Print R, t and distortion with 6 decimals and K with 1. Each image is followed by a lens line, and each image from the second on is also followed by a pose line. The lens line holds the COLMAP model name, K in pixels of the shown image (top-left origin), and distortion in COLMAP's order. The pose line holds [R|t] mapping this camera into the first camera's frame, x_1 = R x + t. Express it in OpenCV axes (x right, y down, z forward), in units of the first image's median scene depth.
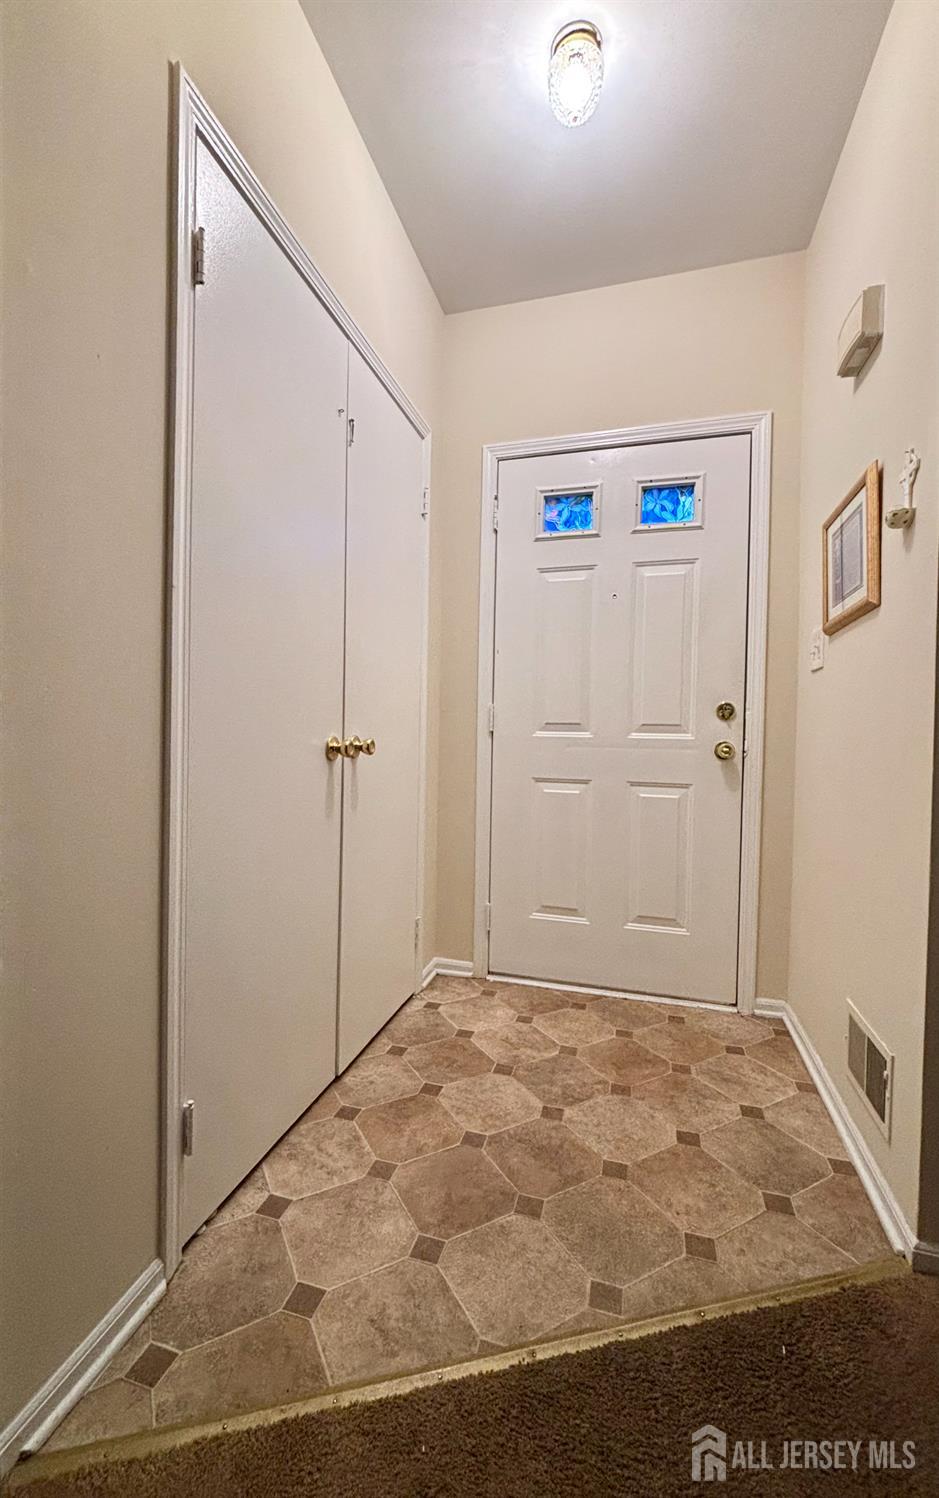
lens RADIAL K [[598.2, 0, 469.5], [0, 598.2, 749.0], [0, 0, 1]] dist [0.022233, 0.000032]
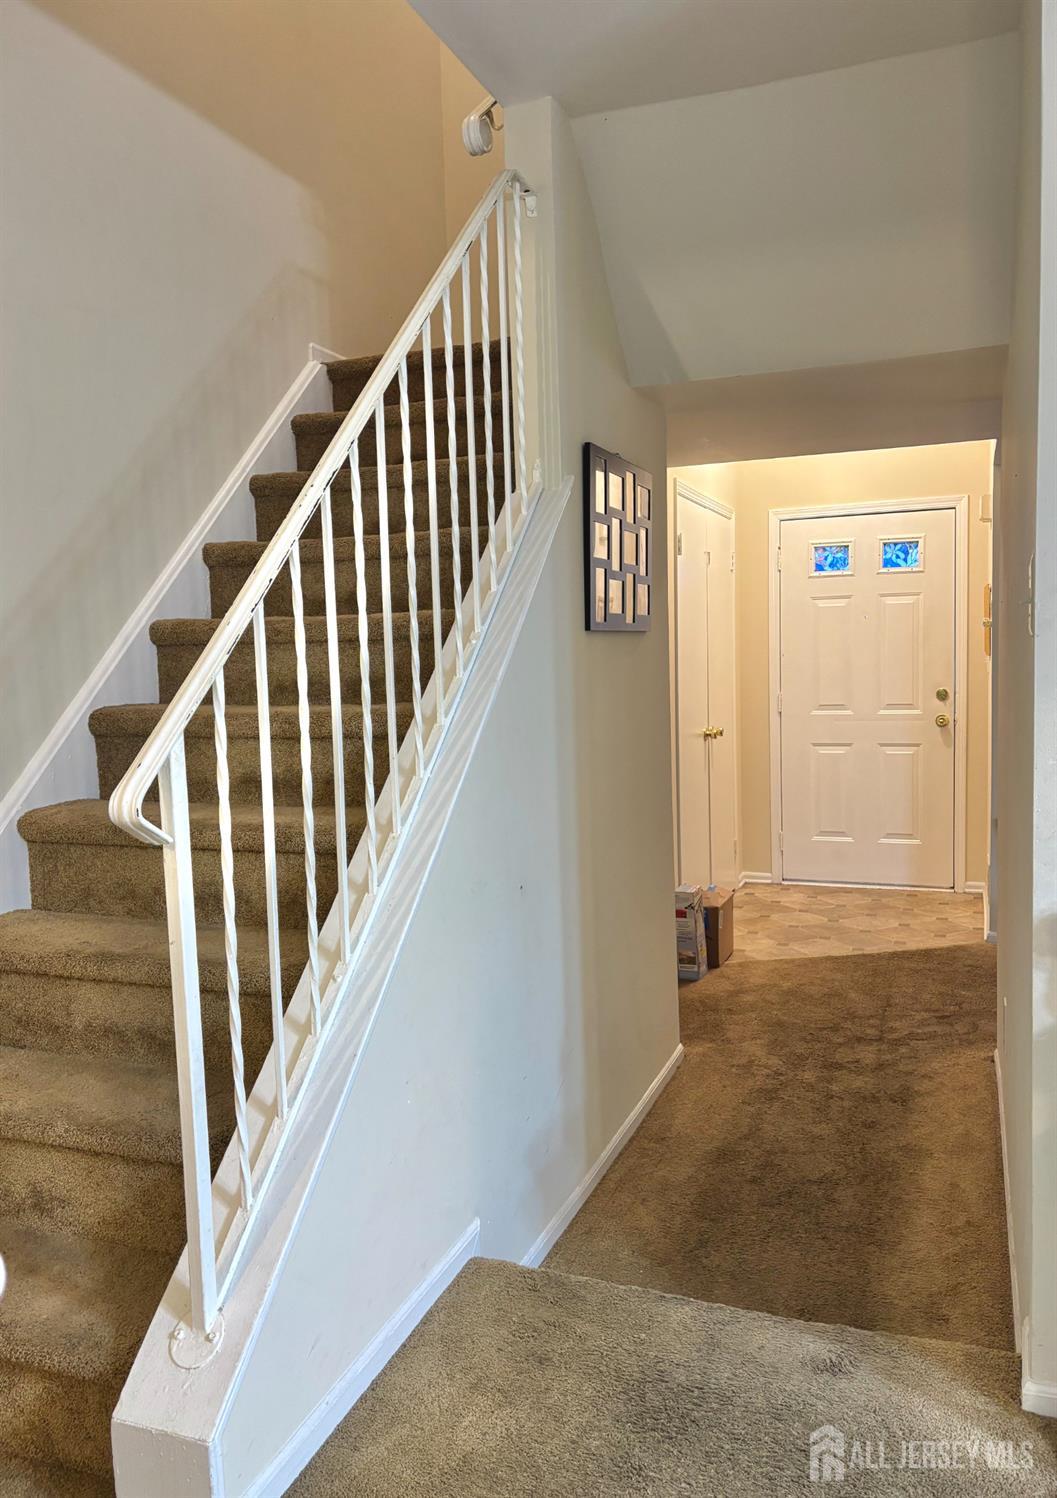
lens RADIAL K [[1105.4, 0, 528.5], [0, 1105.4, 749.0], [0, 0, 1]] dist [0.006154, -0.000591]
pose [[0.994076, -0.036609, -0.102337, -0.314060], [0.043118, 0.997137, 0.062124, -0.138776], [0.099769, -0.066169, 0.992808, -1.795985]]
